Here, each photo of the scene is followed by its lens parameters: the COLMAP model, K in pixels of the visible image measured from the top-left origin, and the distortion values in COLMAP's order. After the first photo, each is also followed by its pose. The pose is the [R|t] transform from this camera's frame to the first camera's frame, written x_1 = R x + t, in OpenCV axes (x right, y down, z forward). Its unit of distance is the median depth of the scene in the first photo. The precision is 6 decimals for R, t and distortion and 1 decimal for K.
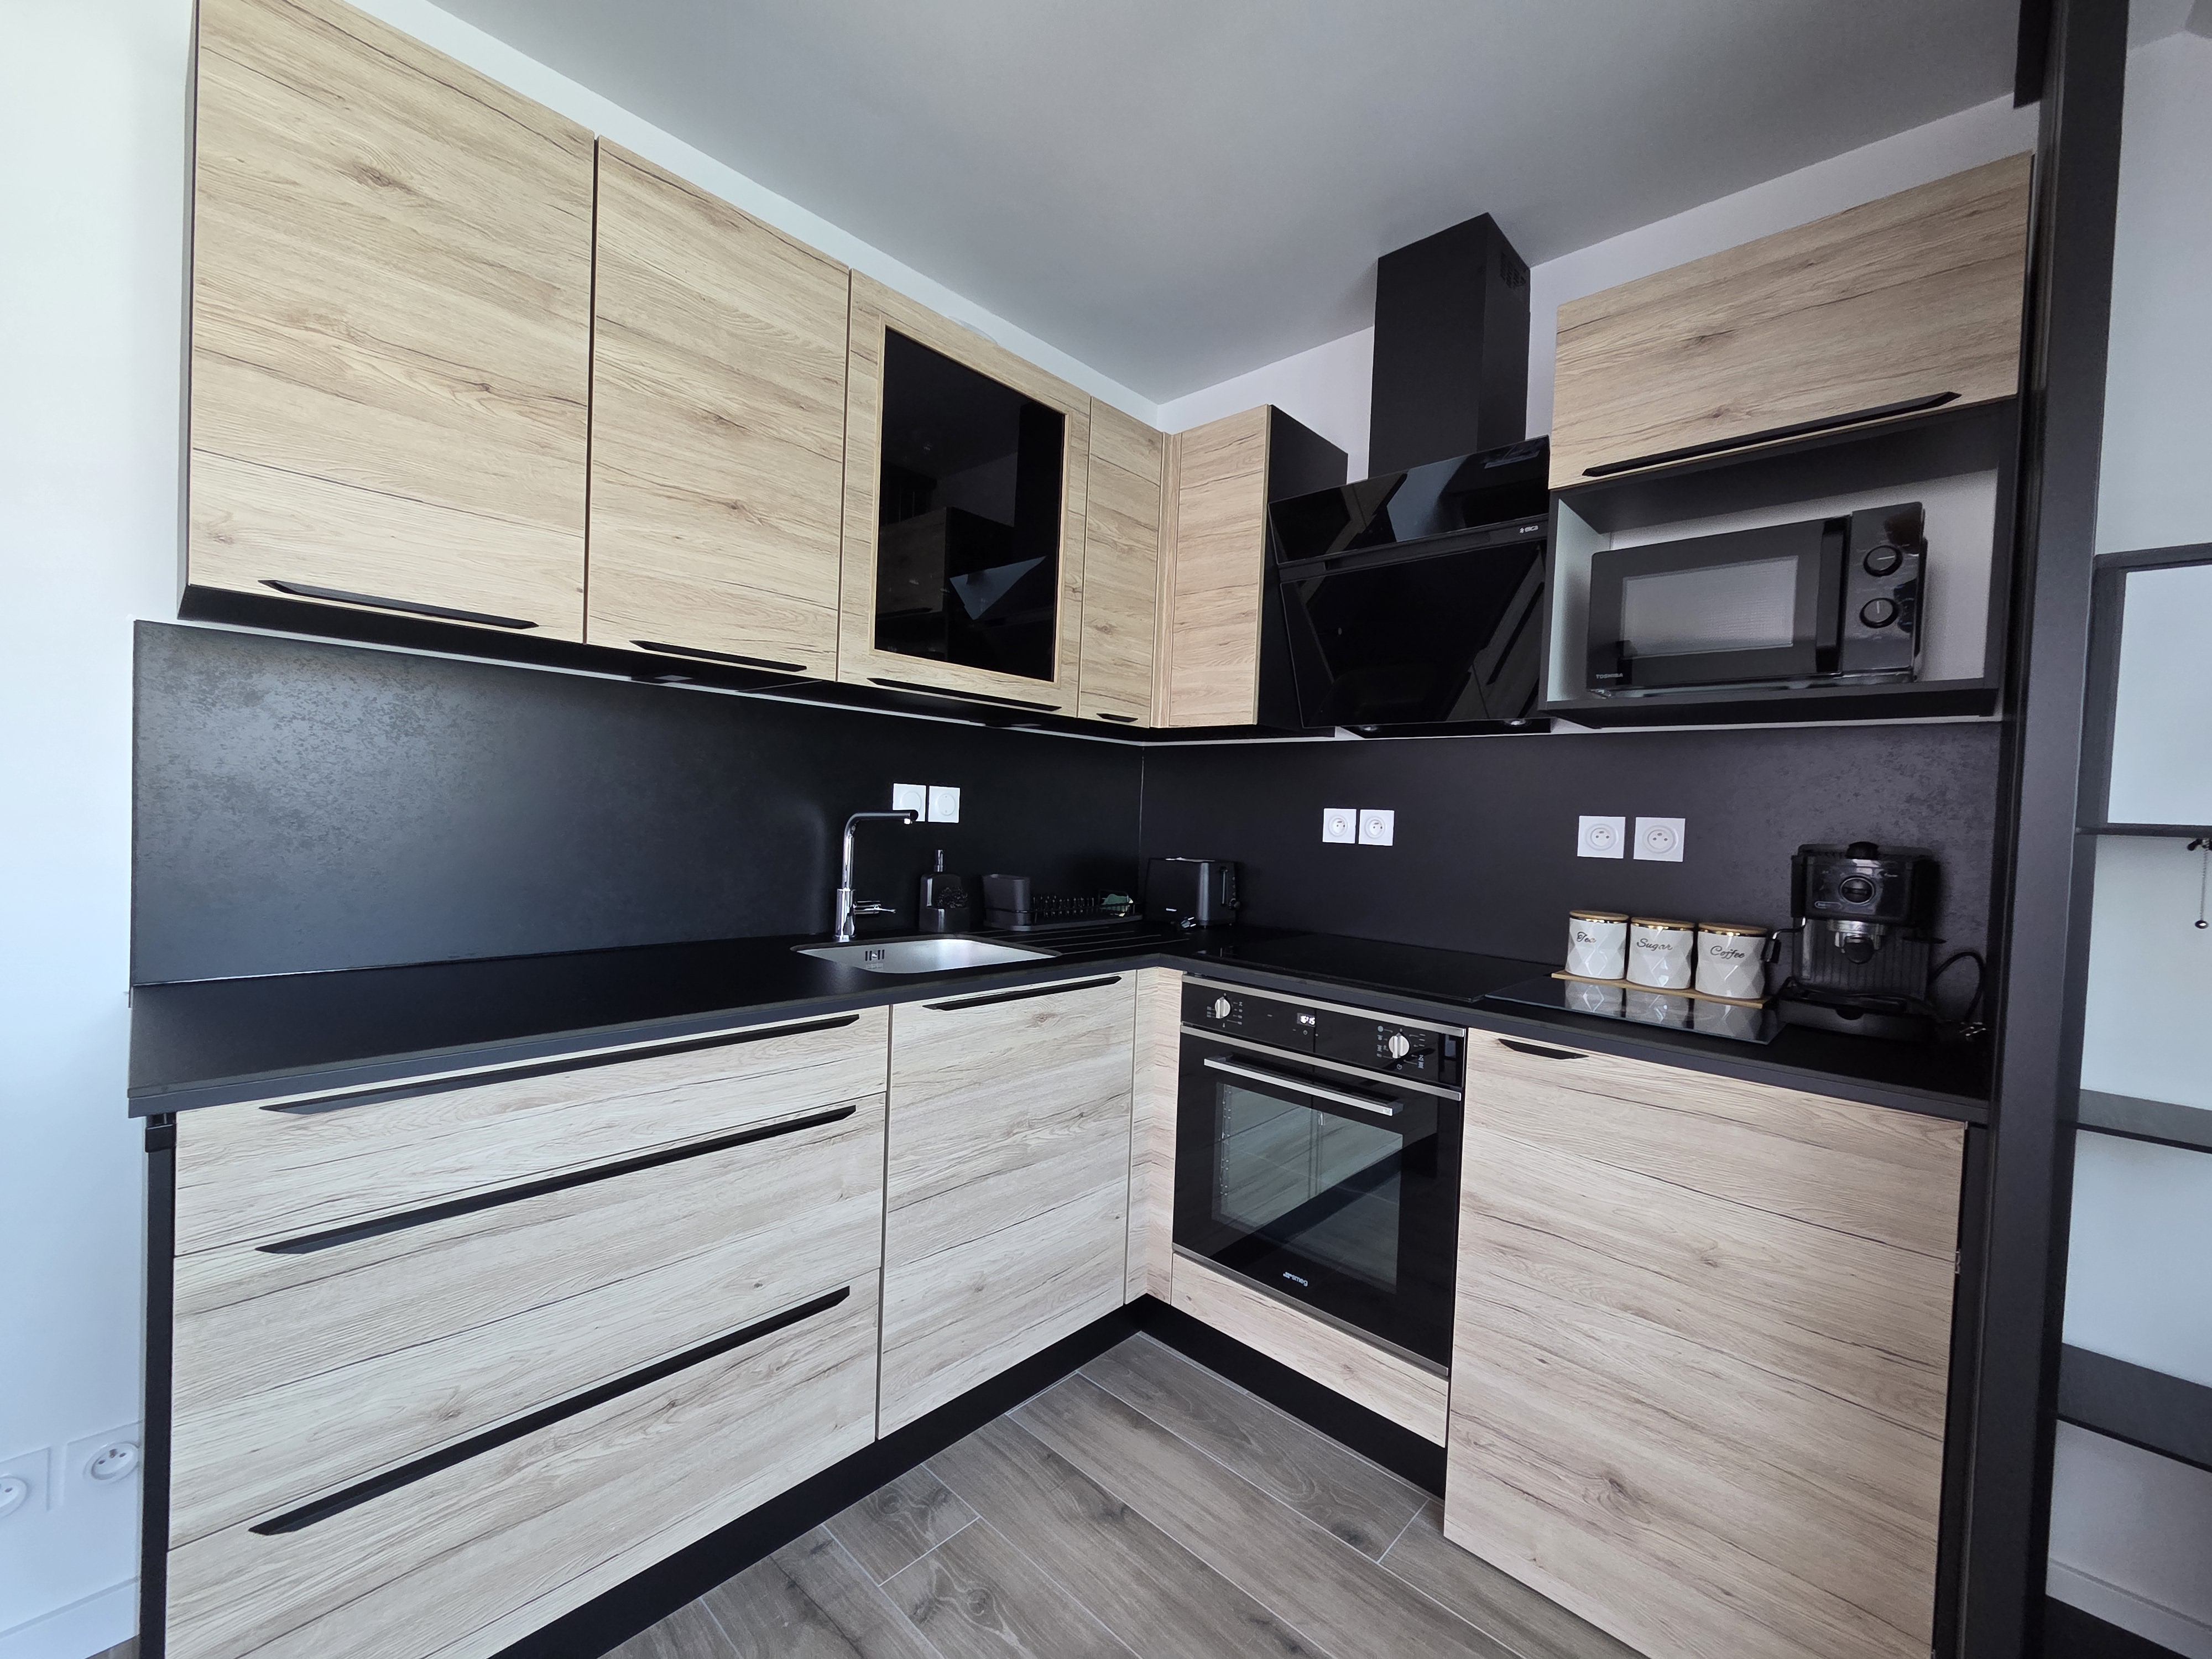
lens RADIAL K [[900.6, 0, 1109.0], [0, 900.6, 839.1], [0, 0, 1]] dist [0.001913, 0.000608]
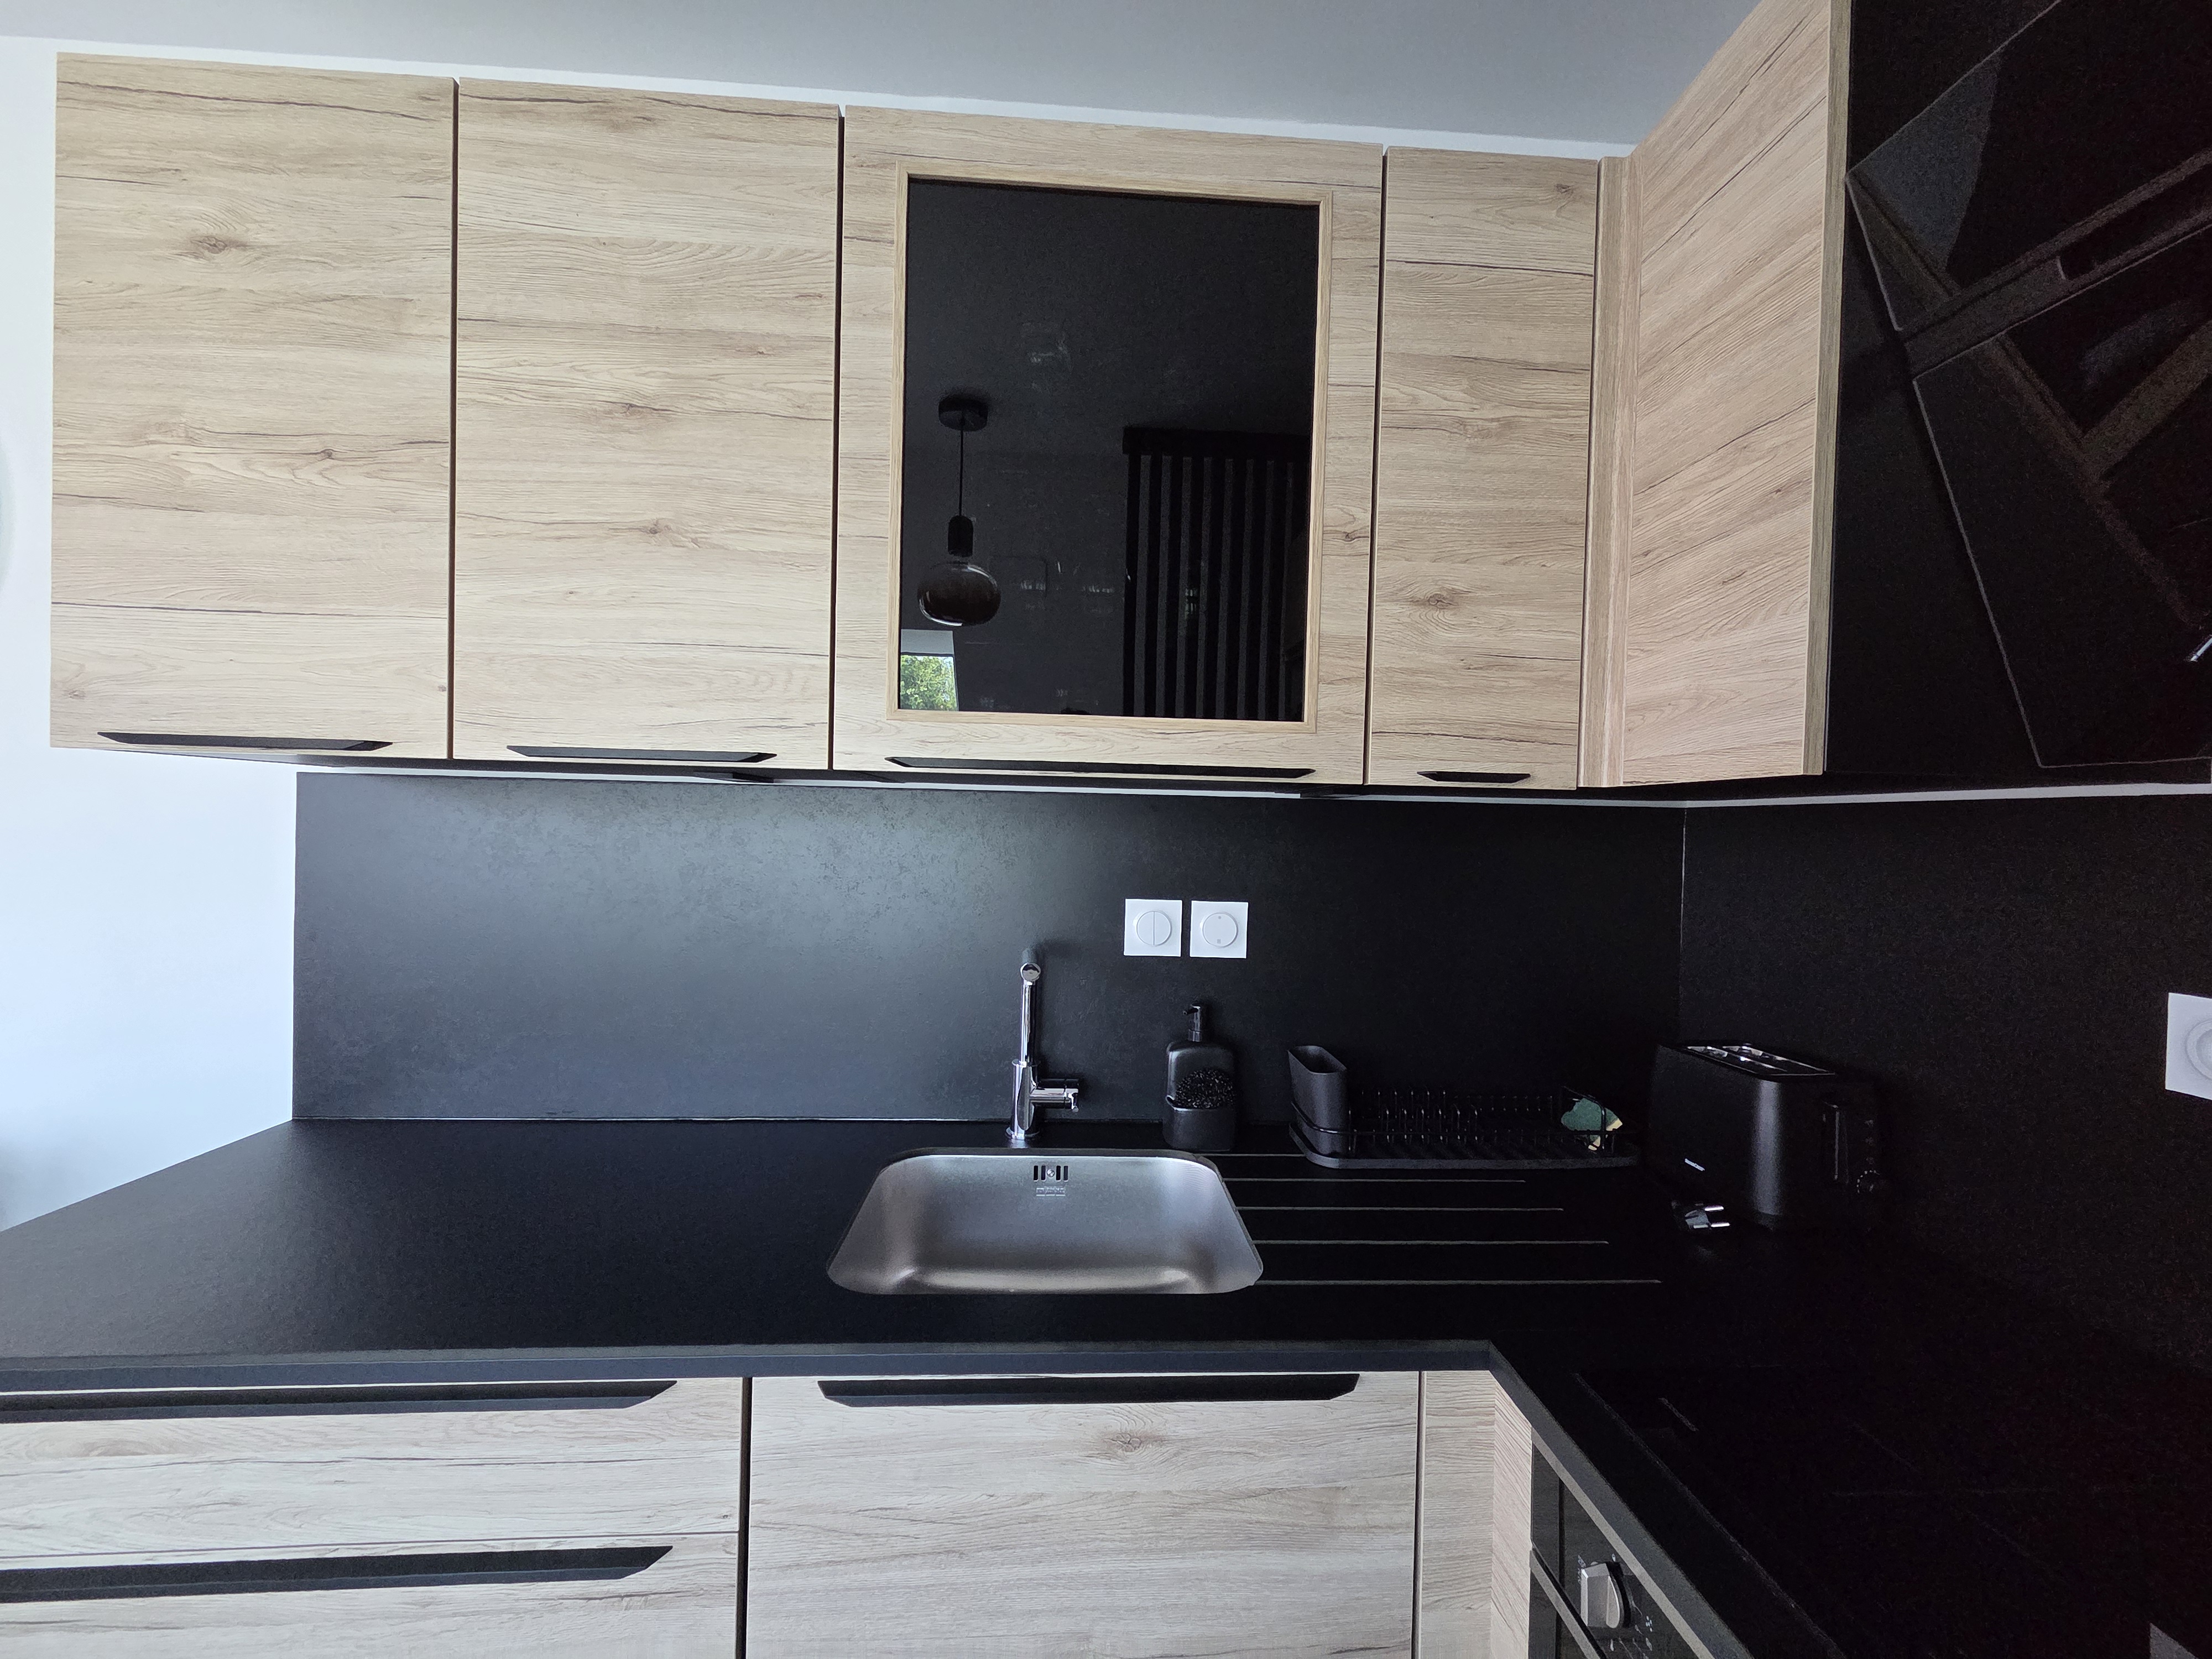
lens RADIAL K [[900.6, 0, 1121.0], [0, 900.6, 838.6], [0, 0, 1]] dist [0.001913, 0.000608]
pose [[0.727131, -0.013576, -0.686364, 0.287846], [-0.013370, 0.999335, -0.033931, -0.116346], [0.686368, 0.033849, 0.726466, 0.733768]]
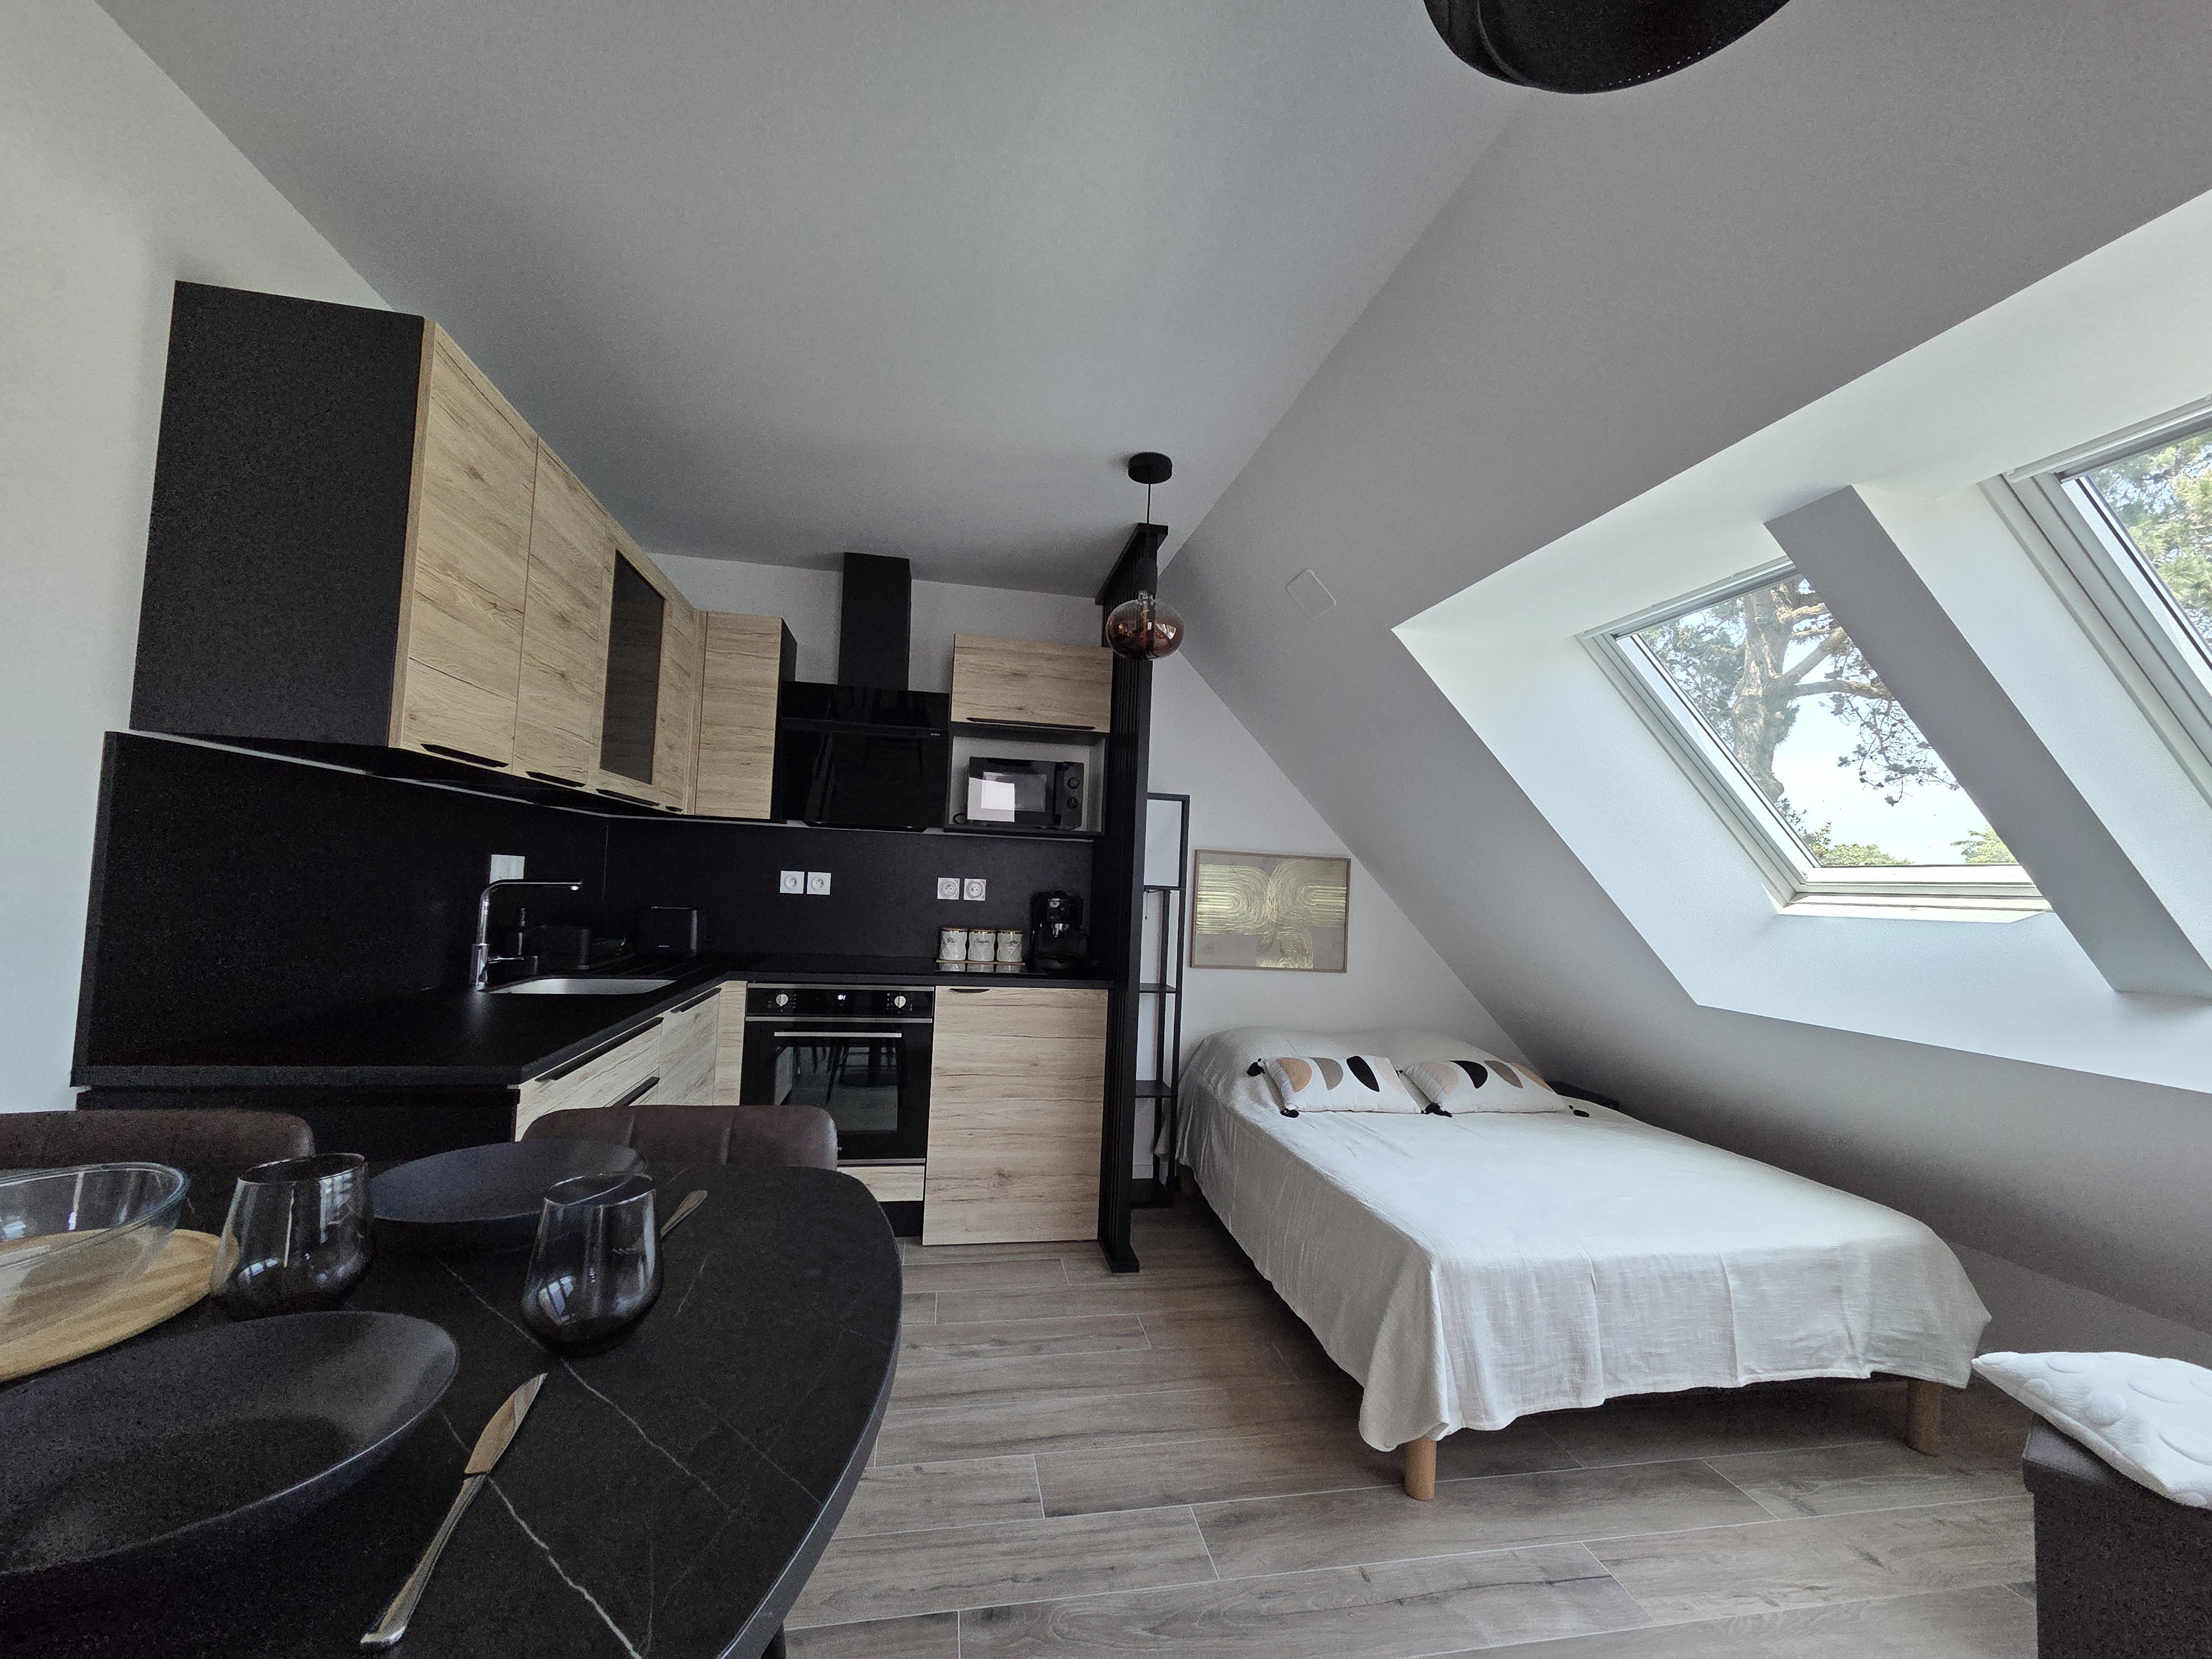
lens RADIAL K [[900.6, 0, 1108.9], [0, 900.6, 839.4], [0, 0, 1]] dist [0.001913, 0.000608]
pose [[0.588811, 0.023481, 0.807929, -1.028340], [0.003483, 0.999495, -0.031586, -0.057605], [-0.808263, 0.021412, 0.588432, -0.527995]]
